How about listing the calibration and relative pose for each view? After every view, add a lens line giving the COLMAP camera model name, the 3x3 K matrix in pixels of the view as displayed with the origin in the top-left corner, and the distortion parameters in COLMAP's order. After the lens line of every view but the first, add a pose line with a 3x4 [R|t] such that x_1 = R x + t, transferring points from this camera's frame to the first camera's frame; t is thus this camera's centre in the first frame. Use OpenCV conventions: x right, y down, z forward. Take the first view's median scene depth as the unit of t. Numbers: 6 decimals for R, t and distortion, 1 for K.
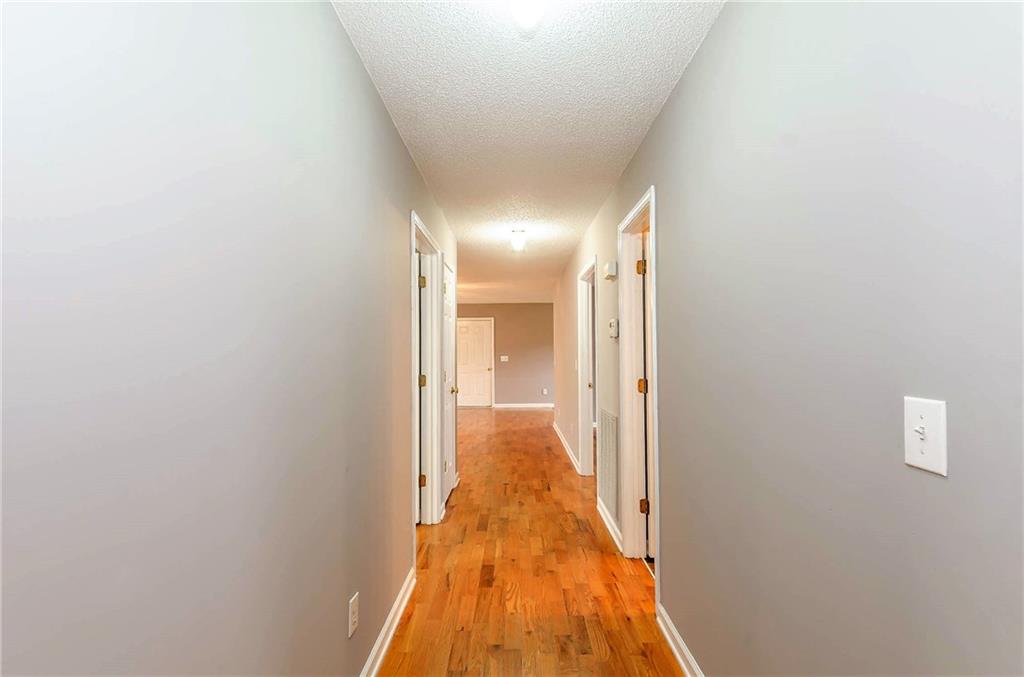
lens RADIAL K [[469.4, 0, 513.1], [0, 469.4, 339.7], [0, 0, 1]] dist [0.001610, 0.000600]
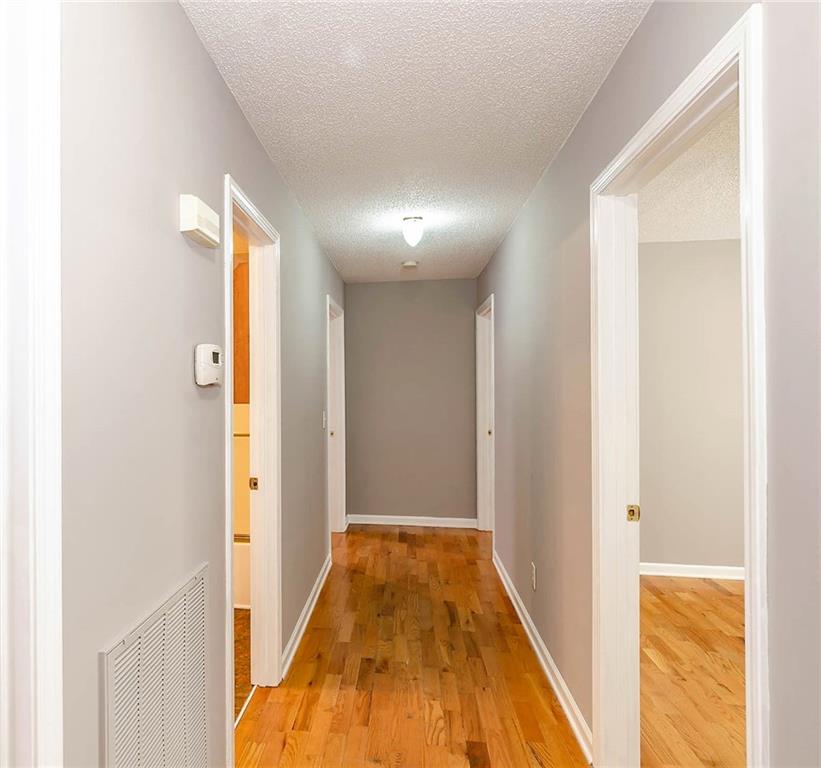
lens RADIAL K [[542.0, 0, 410.6], [0, 542.0, 383.5], [0, 0, 1]] dist [0.000418, 0.000078]
pose [[-0.999923, 0.008692, -0.008842, 0.043772], [0.008869, 0.999759, -0.020093, 0.011684], [0.008665, -0.020170, -0.999759, 1.951175]]
